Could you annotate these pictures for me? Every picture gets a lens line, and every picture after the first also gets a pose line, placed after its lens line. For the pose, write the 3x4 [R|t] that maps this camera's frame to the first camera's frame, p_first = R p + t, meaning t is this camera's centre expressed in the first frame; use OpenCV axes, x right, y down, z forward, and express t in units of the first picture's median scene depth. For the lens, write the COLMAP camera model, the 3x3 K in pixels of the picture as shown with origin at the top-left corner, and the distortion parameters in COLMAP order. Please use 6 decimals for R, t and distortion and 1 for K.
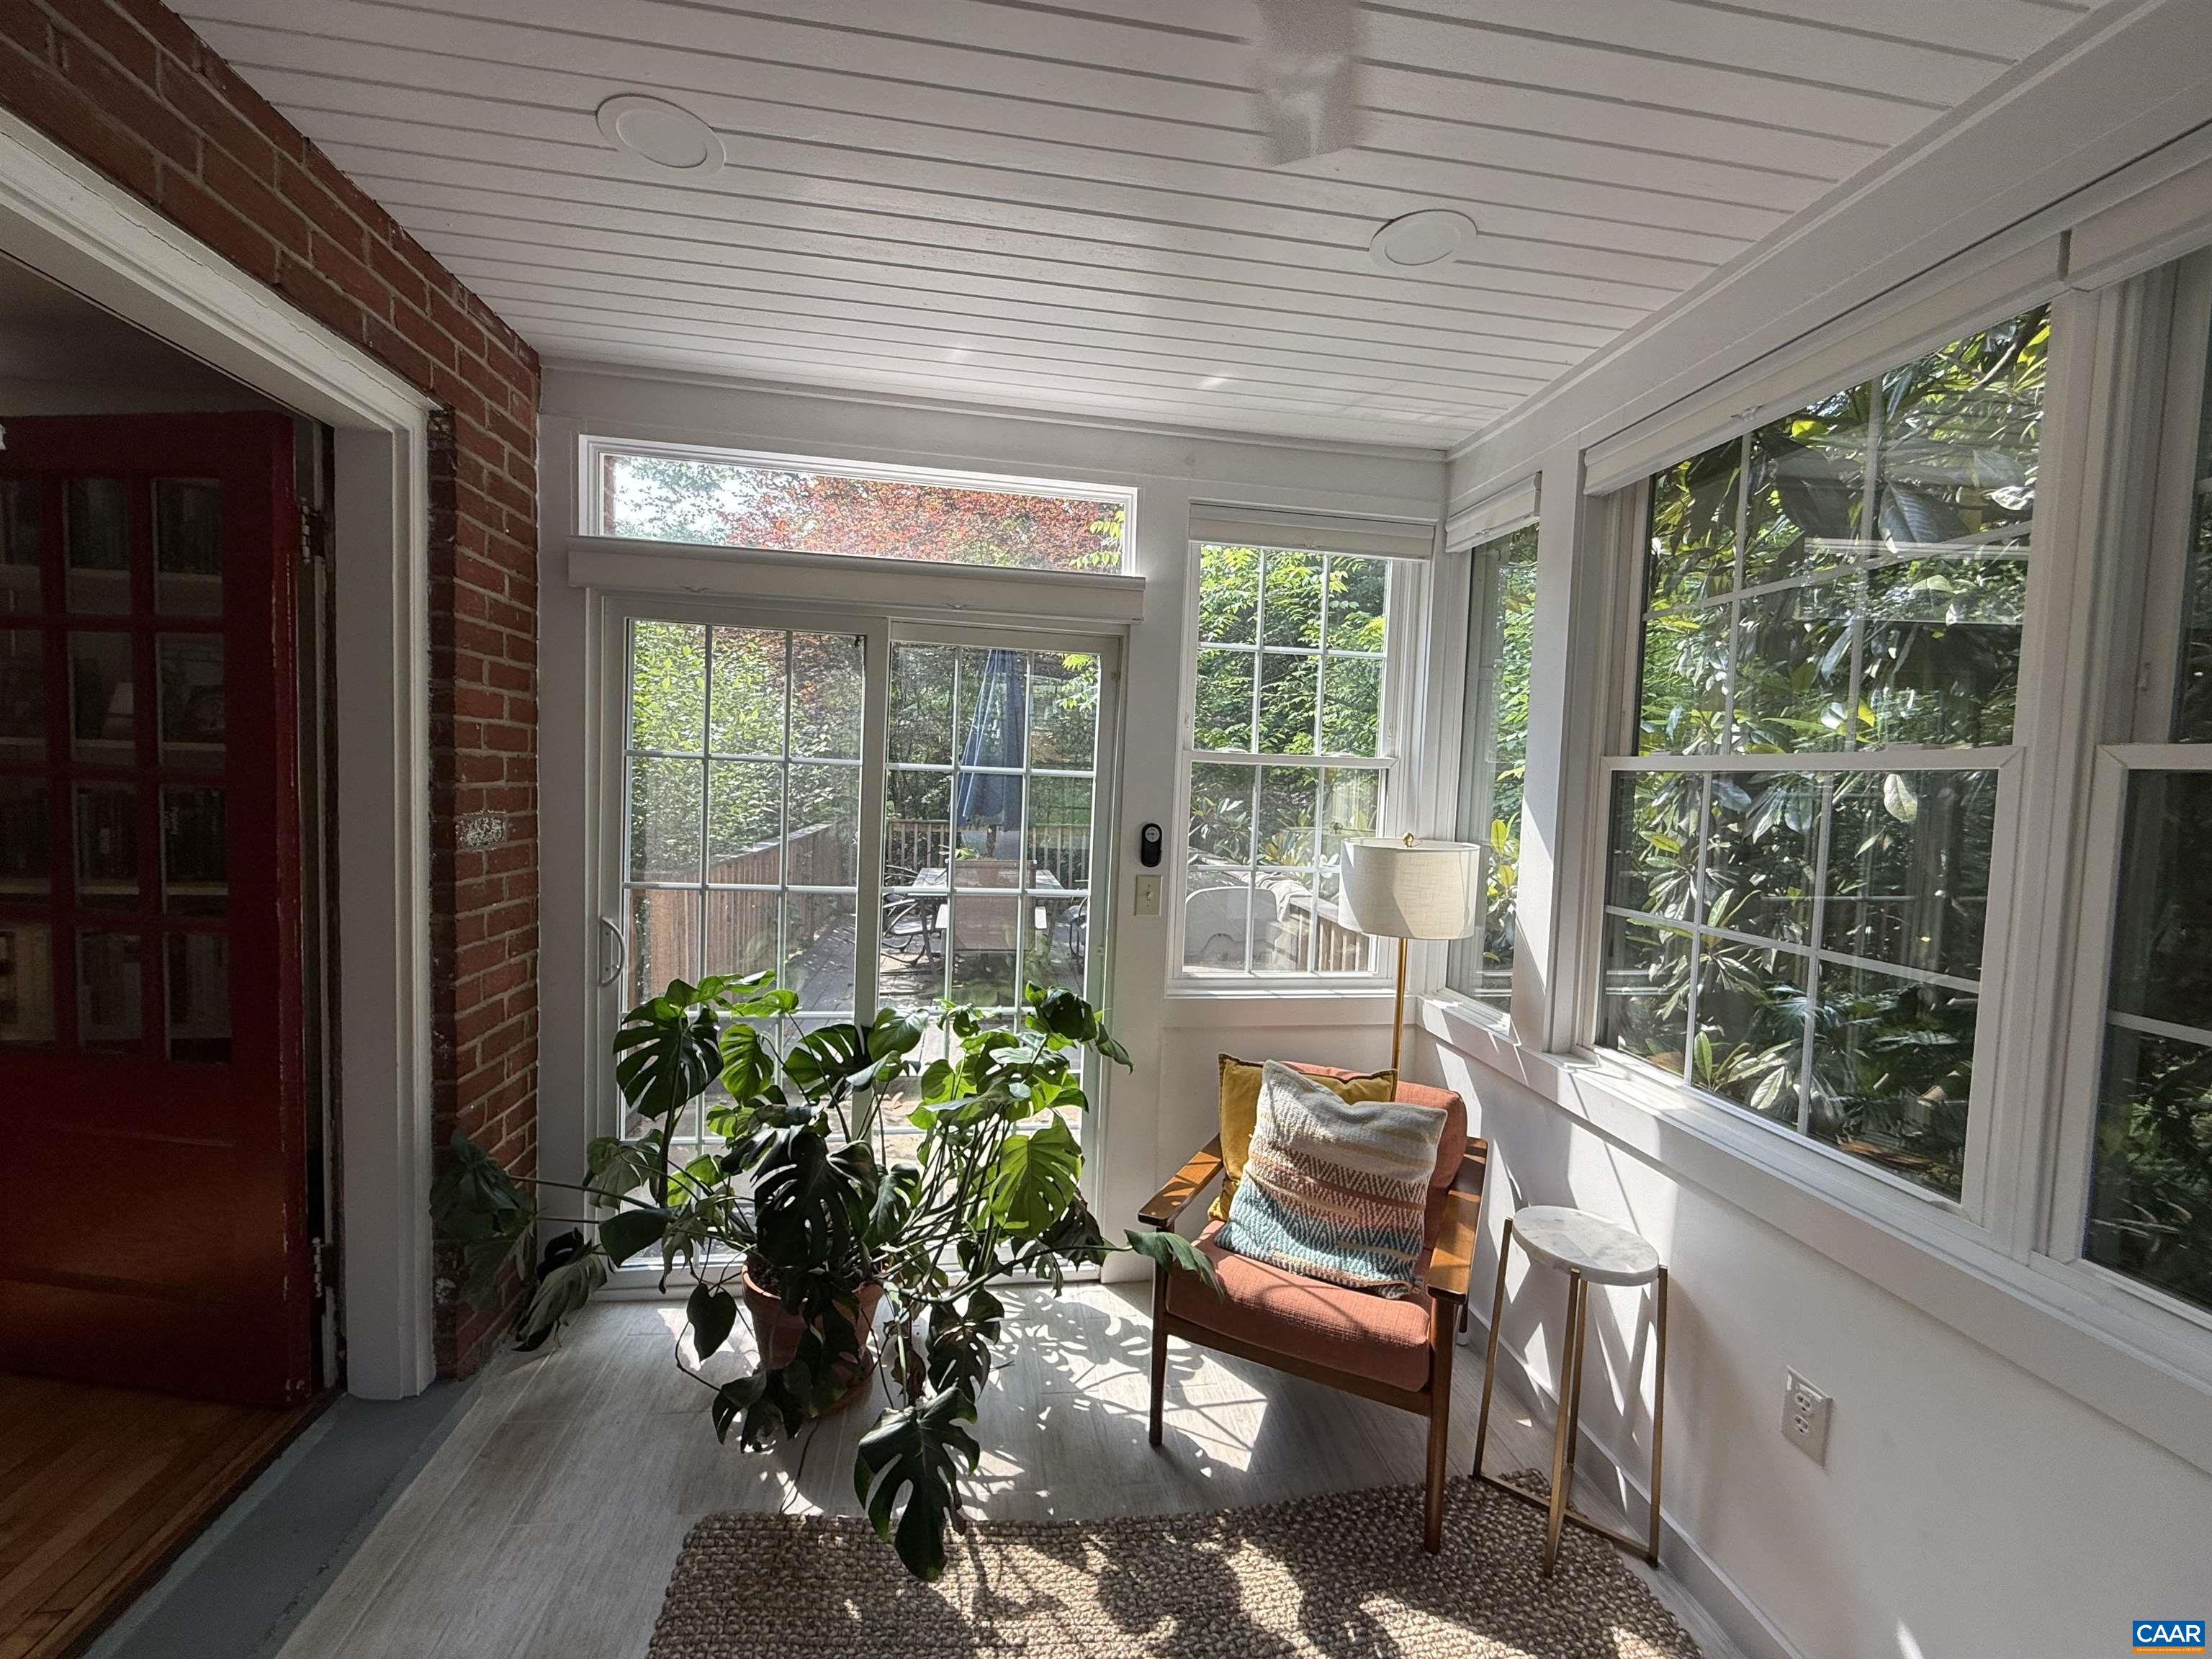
lens RADIAL K [[884.3, 0, 1103.8], [0, 884.3, 820.2], [0, 0, 1]] dist [-0.001406, 0.000451]
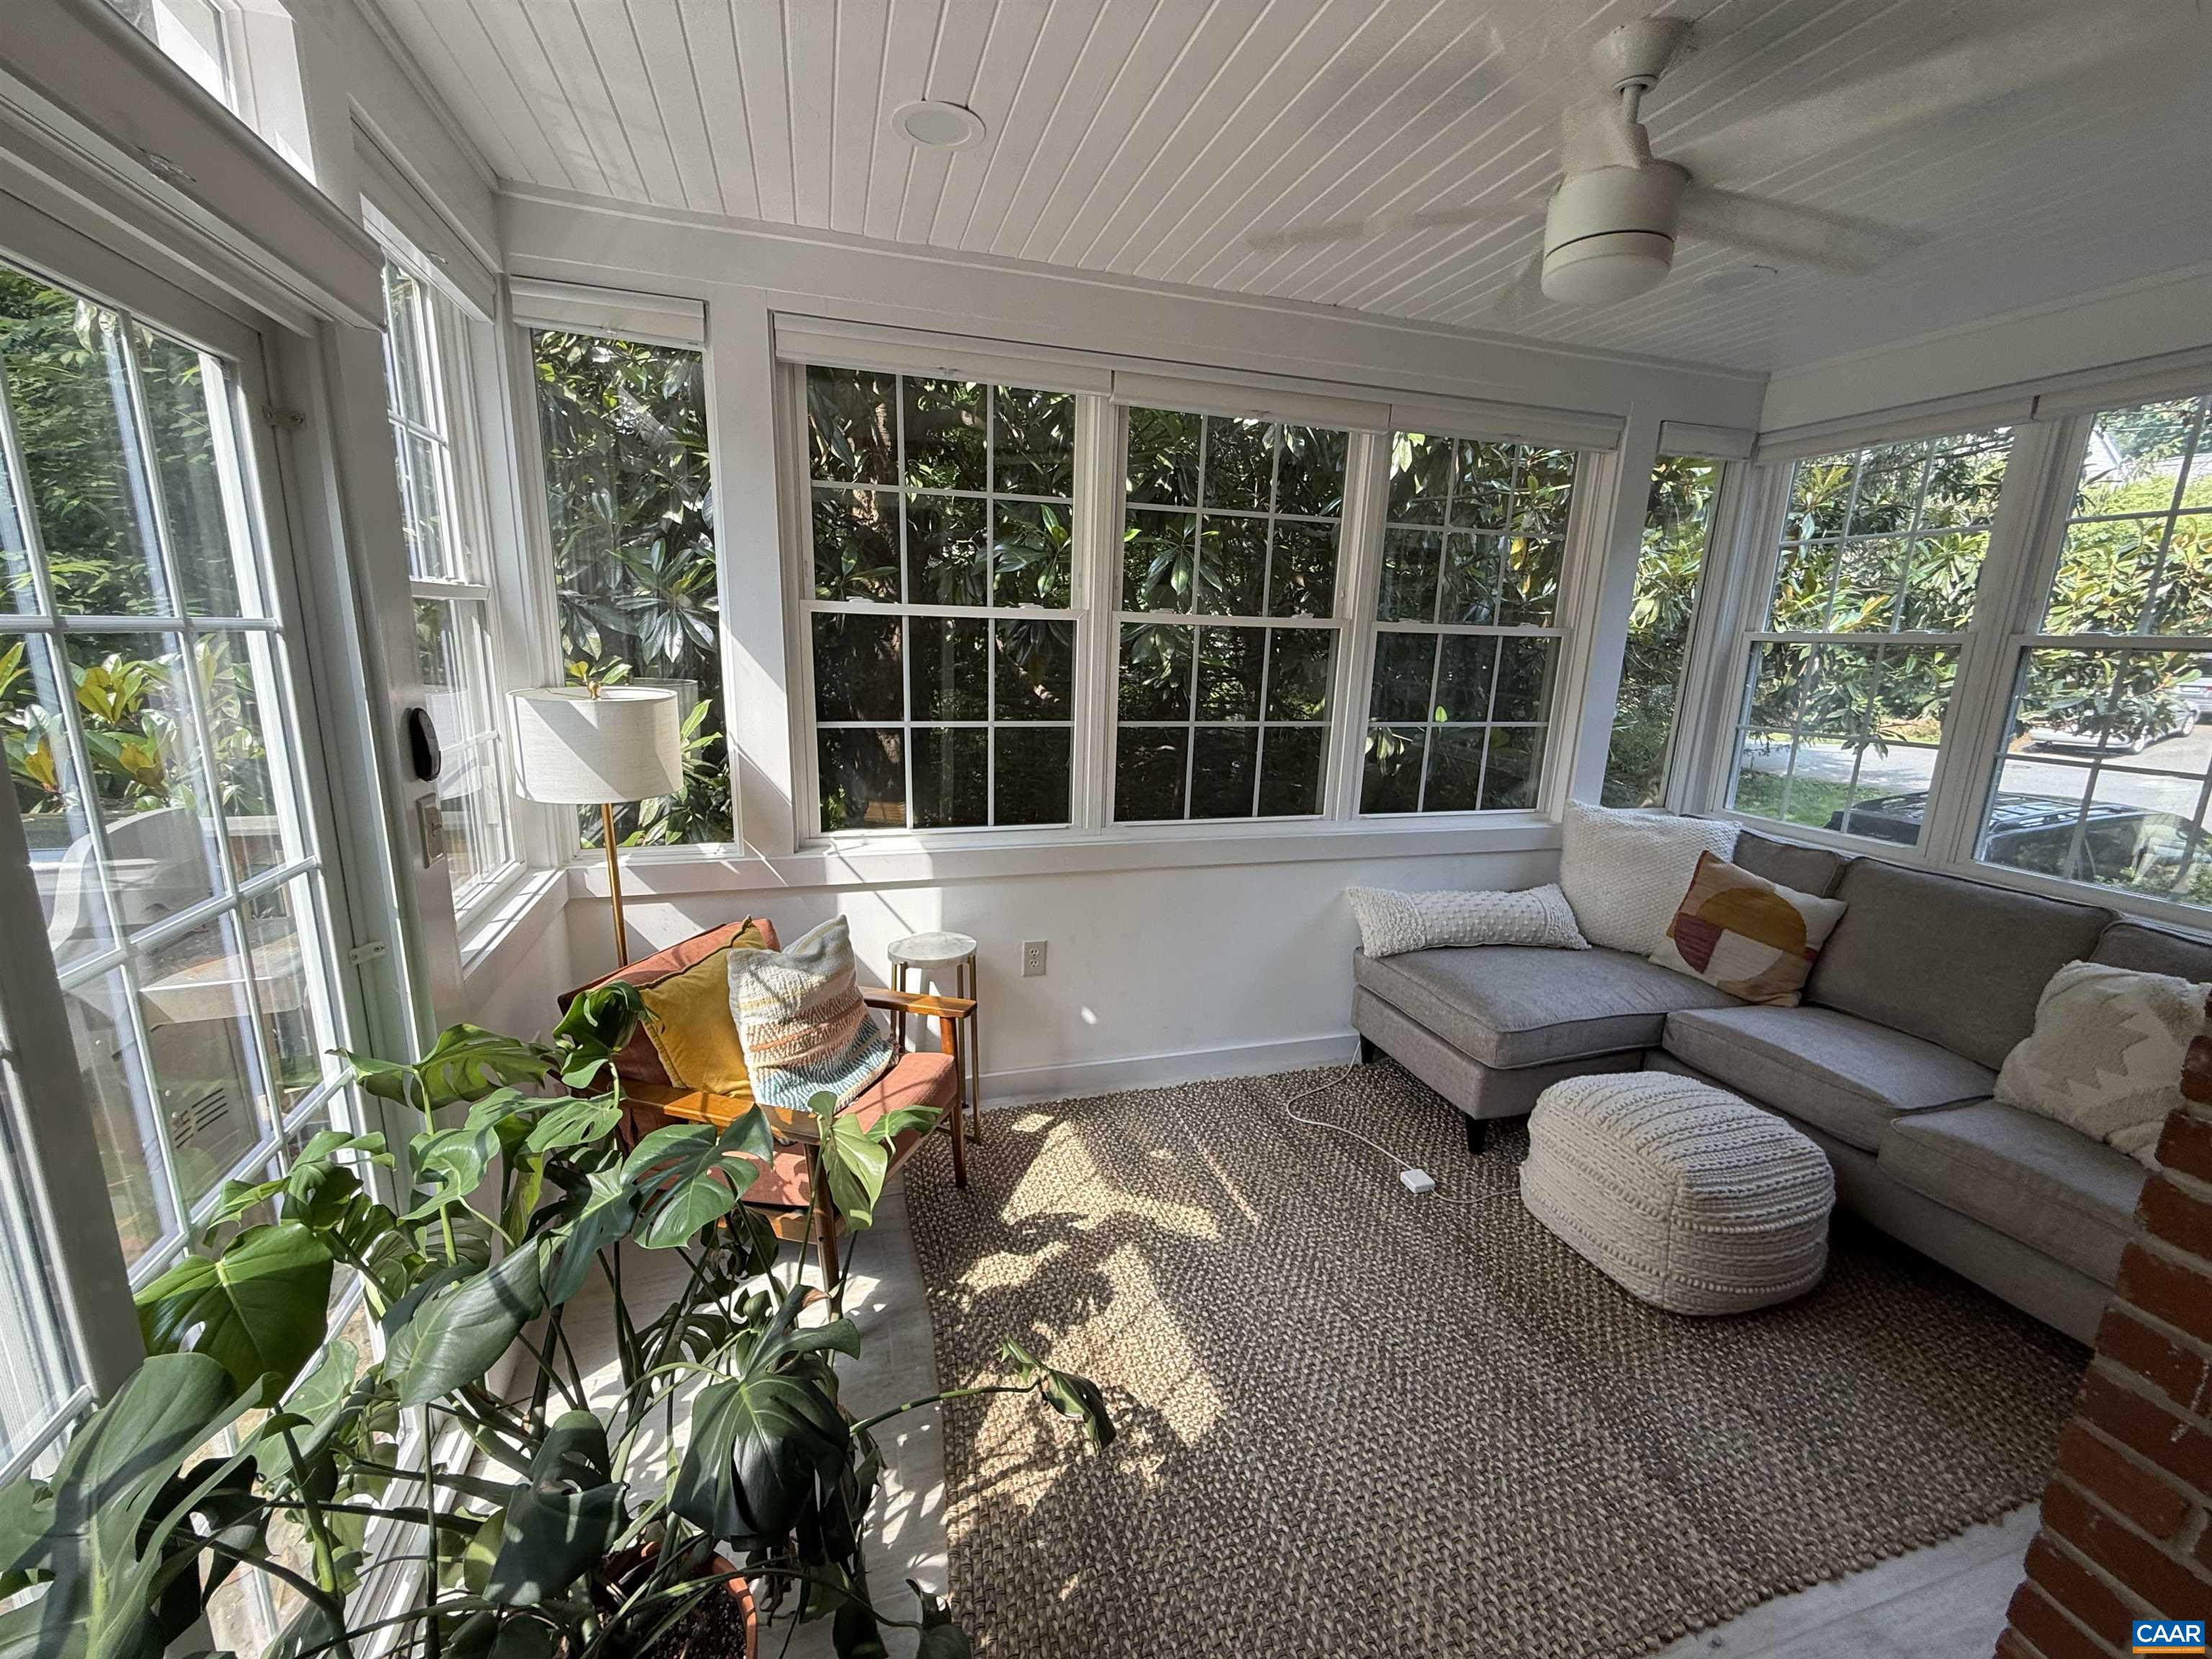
lens RADIAL K [[884.3, 0, 1096.3], [0, 884.3, 829.6], [0, 0, 1]] dist [-0.001406, 0.000451]
pose [[-0.148195, -0.253338, 0.955959, -0.887796], [0.024734, 0.965381, 0.259669, -0.088935], [-0.988649, 0.062126, -0.136798, 0.968216]]
